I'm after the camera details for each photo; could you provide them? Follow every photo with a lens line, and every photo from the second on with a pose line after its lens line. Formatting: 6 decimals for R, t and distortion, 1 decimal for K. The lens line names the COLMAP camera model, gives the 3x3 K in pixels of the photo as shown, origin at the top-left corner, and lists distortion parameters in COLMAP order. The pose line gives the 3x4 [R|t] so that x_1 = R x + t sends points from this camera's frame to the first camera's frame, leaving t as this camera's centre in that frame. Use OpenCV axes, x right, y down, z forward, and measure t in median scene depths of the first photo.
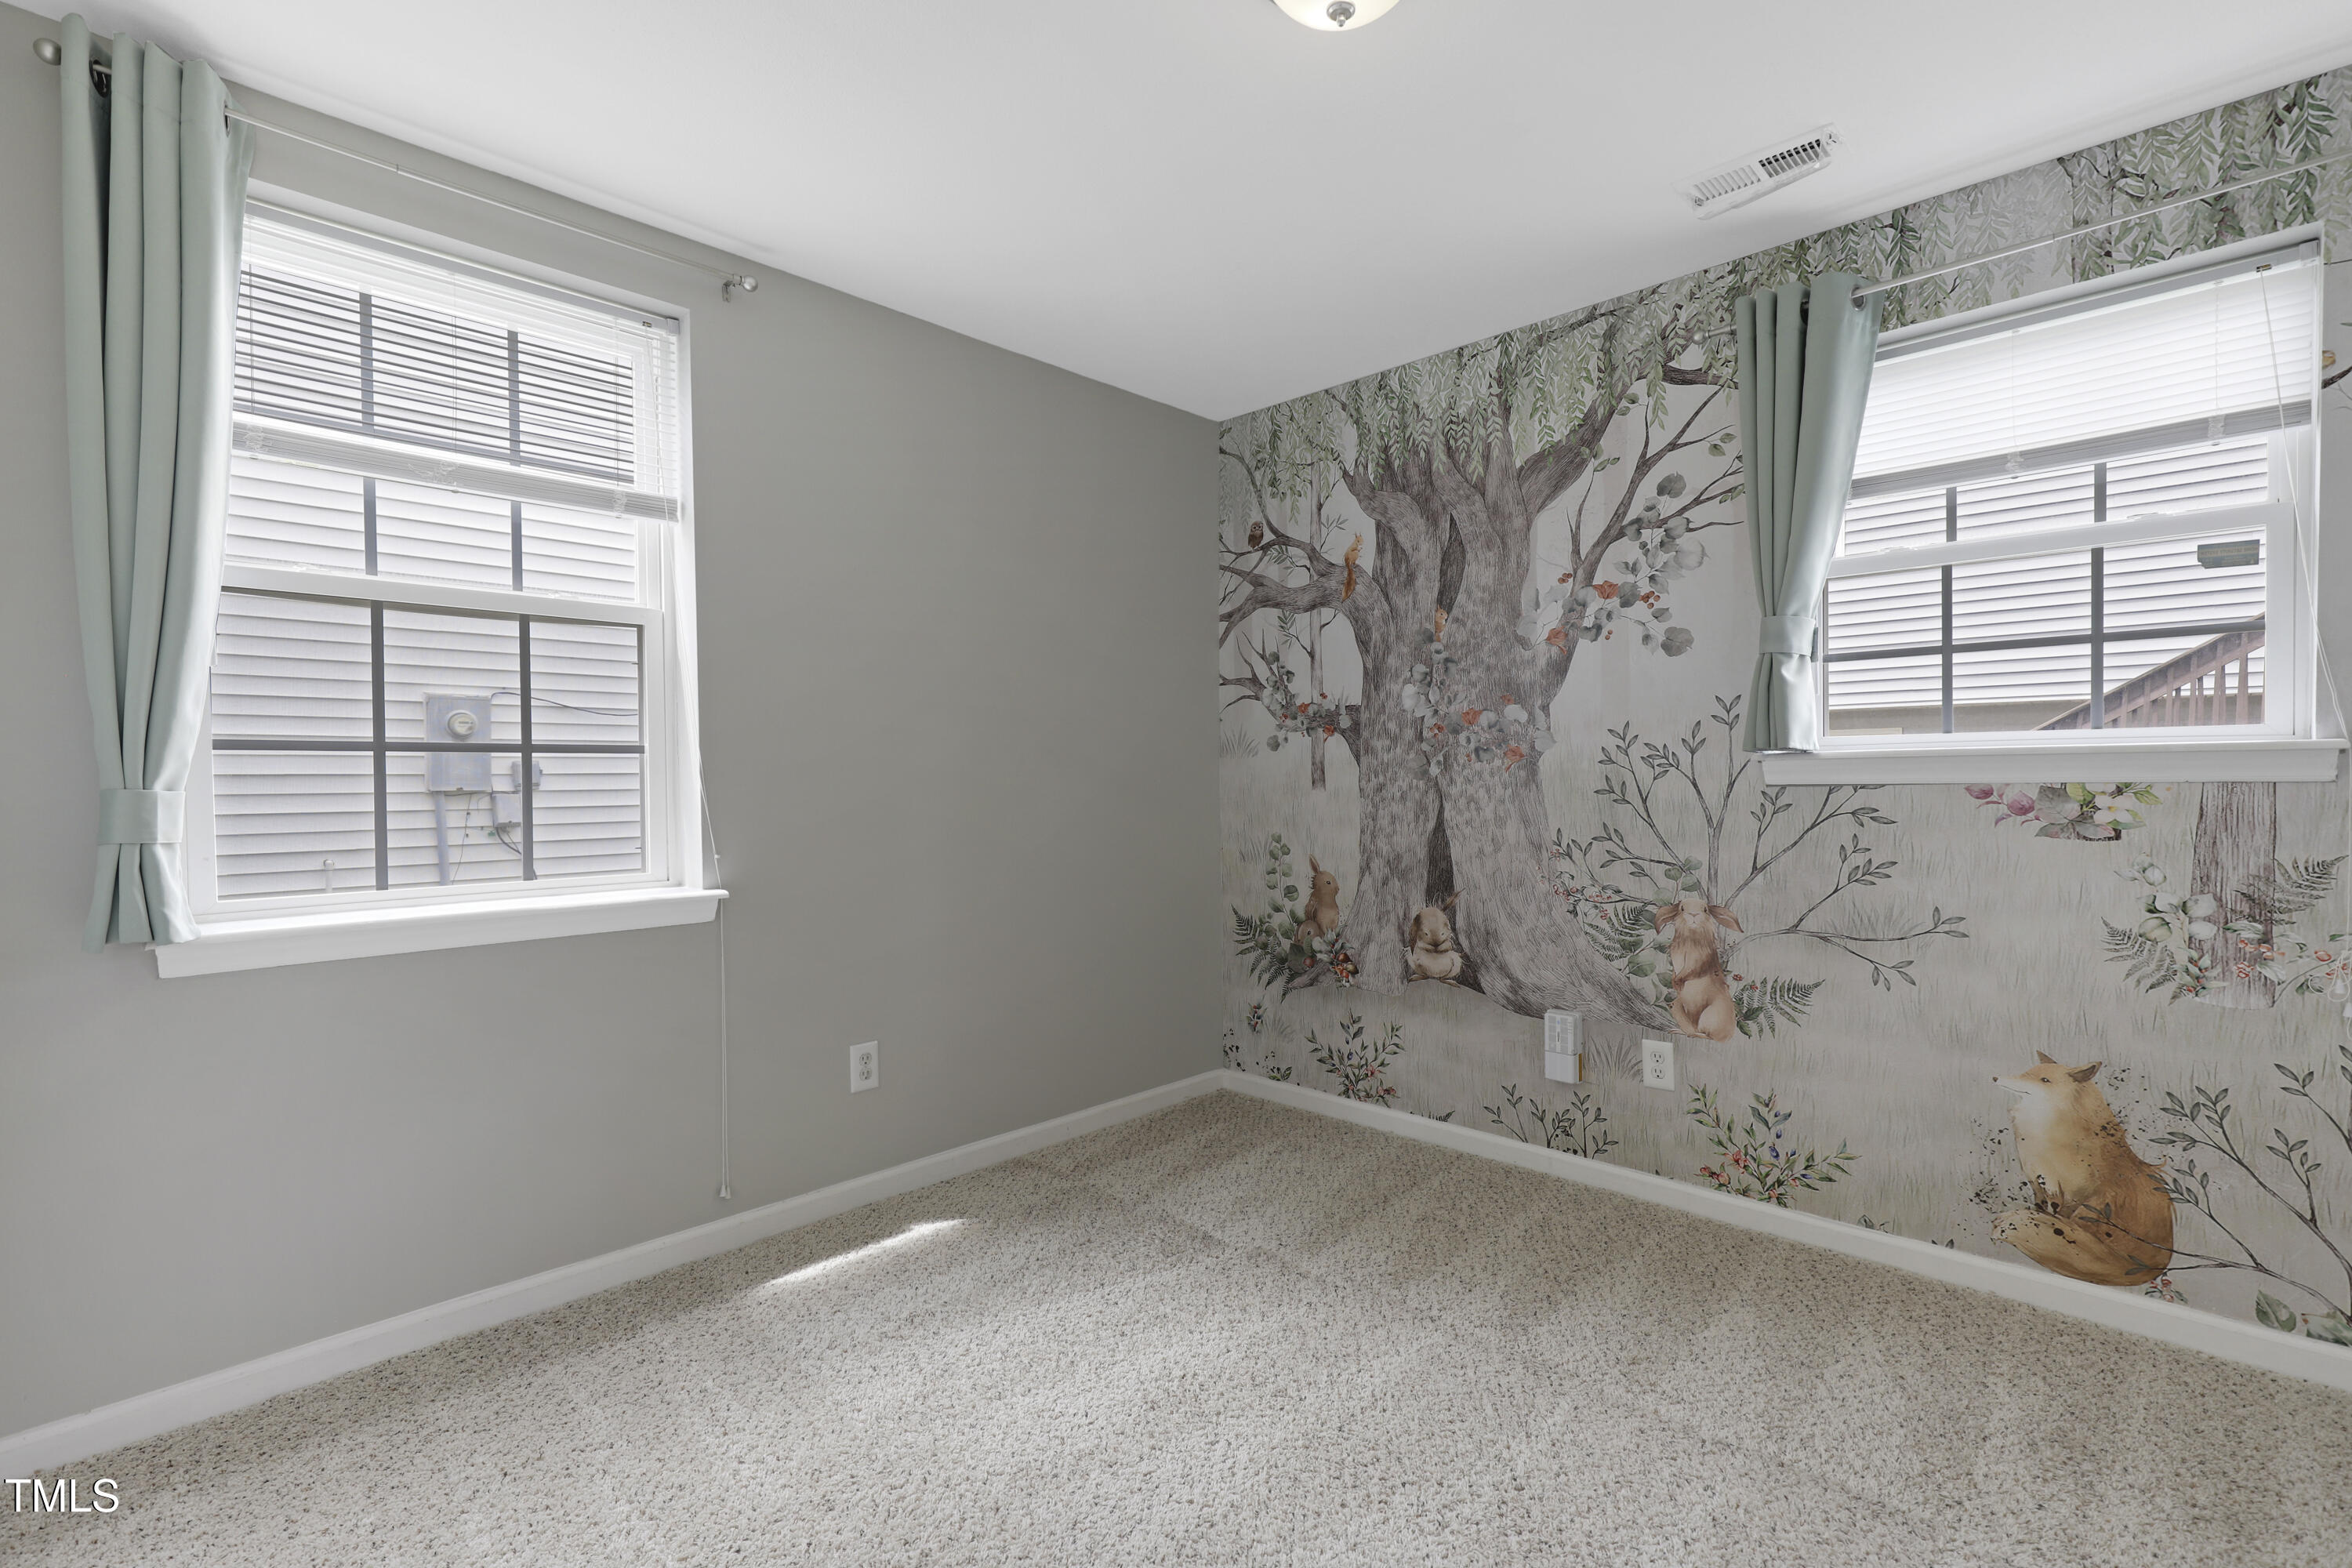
lens RADIAL K [[1070.4, 0, 1186.9], [0, 1070.4, 779.4], [0, 0, 1]] dist [0.005433, 0.002249]
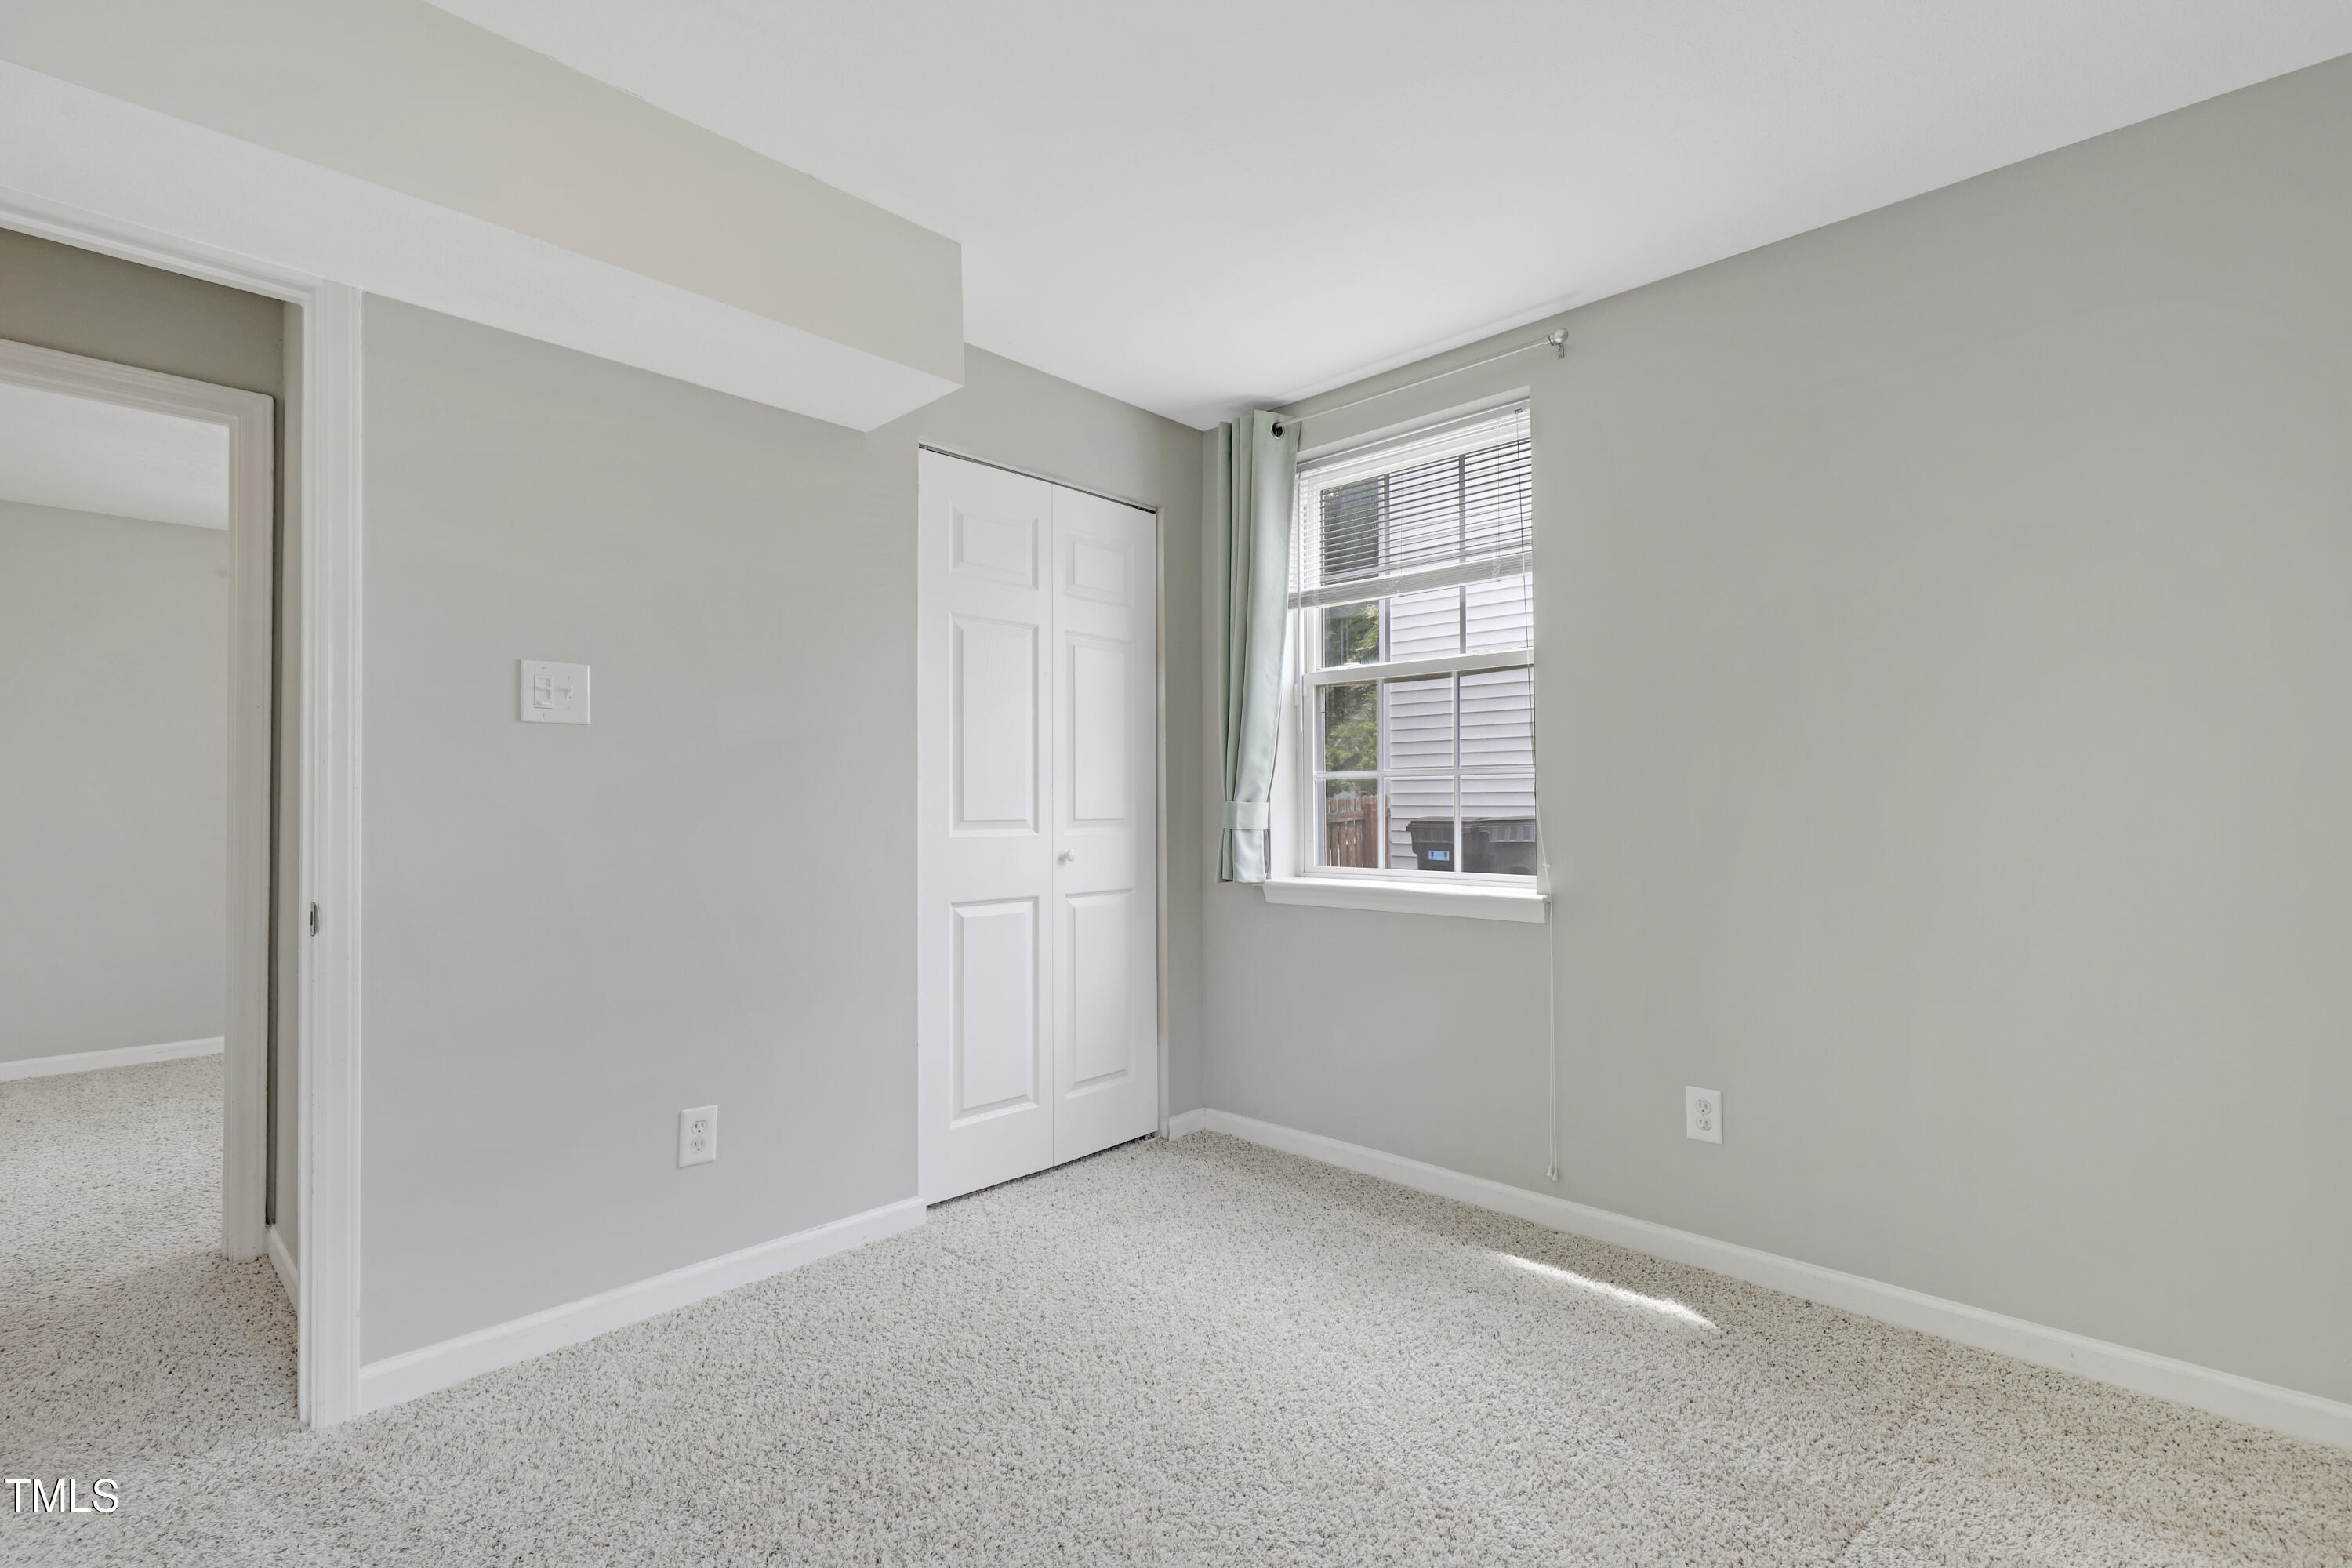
lens RADIAL K [[1070.4, 0, 1189.1], [0, 1070.4, 796.4], [0, 0, 1]] dist [0.005433, 0.002249]
pose [[0.004892, 0.004595, -0.999977, 0.681368], [0.007797, 0.999959, 0.004633, -0.006991], [0.999958, -0.007819, 0.004856, 0.651907]]
